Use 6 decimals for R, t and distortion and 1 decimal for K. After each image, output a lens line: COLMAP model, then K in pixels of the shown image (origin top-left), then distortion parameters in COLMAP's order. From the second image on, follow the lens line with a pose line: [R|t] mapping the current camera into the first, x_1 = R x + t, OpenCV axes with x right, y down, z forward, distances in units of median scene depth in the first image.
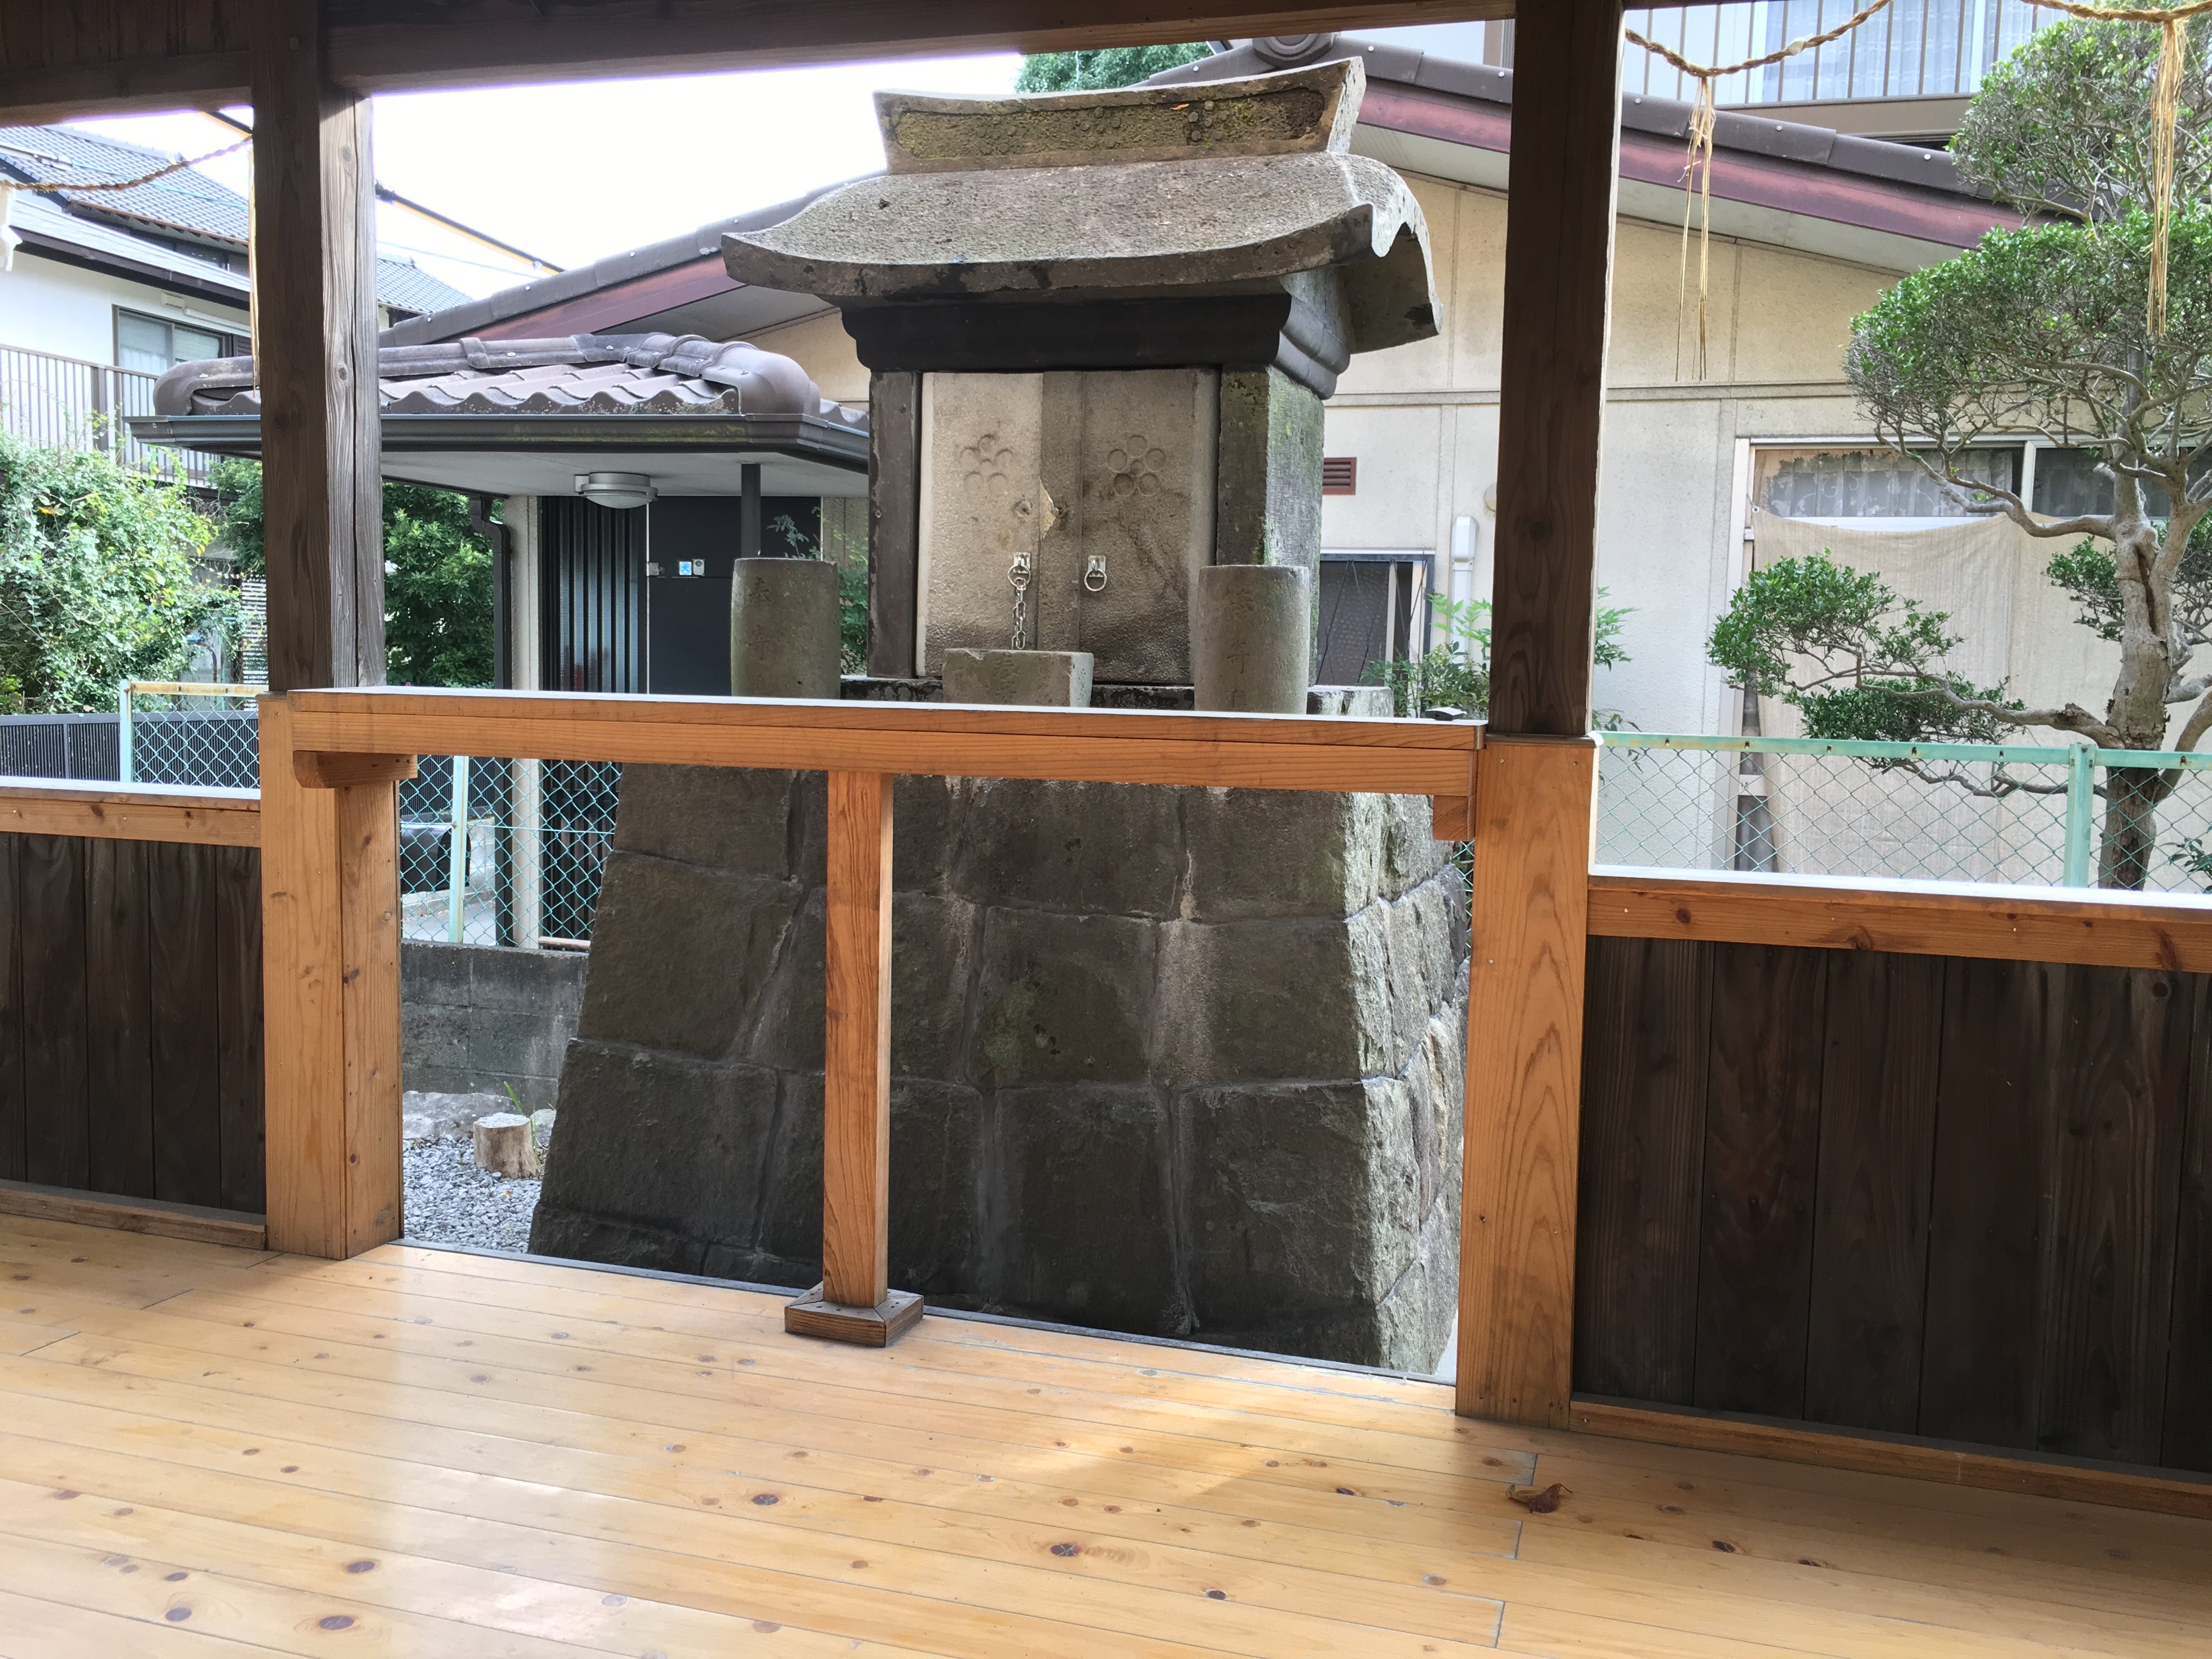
lens RADIAL K [[1881.3, 0, 1106.0], [0, 1881.3, 829.5], [0, 0, 1]] dist [0.053631, -0.056775]
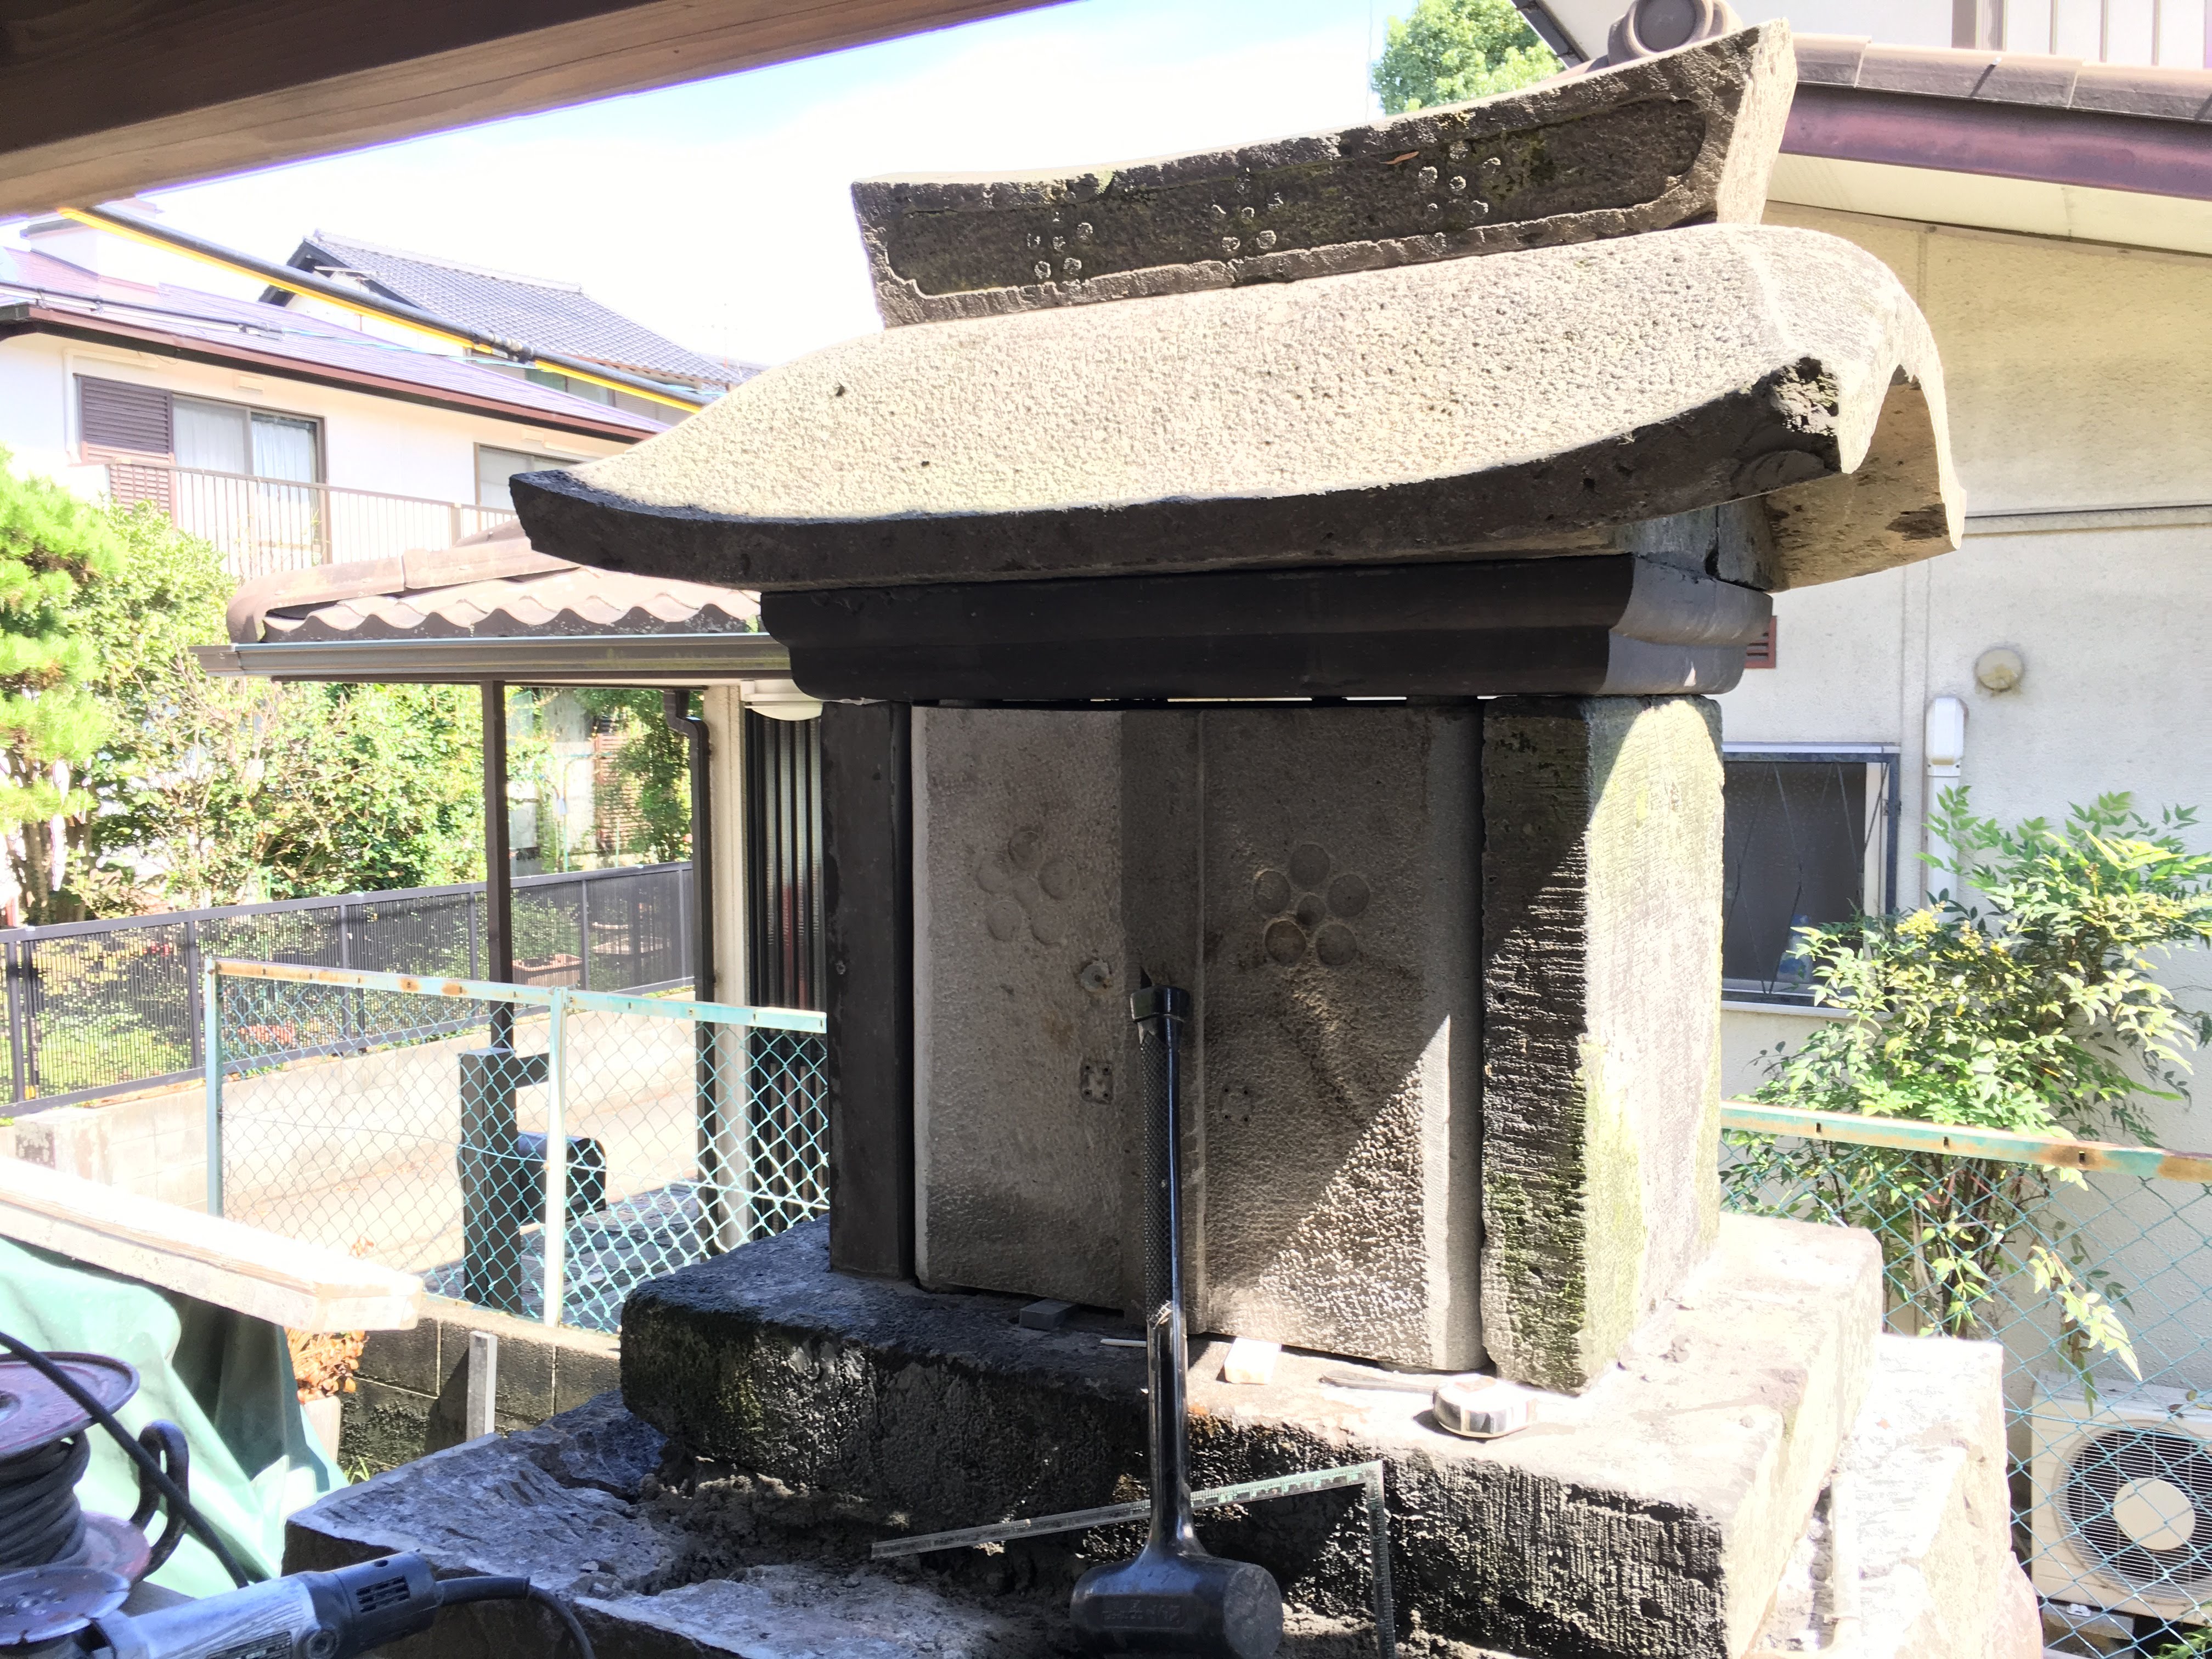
lens RADIAL K [[1881.3, 0, 1106.0], [0, 1881.3, 829.5], [0, 0, 1]] dist [0.053631, -0.056775]
pose [[0.978281, -0.015745, -0.206683, 0.062447], [0.009208, 0.999428, -0.032549, -0.190710], [0.207078, 0.029938, 0.977866, 0.502817]]
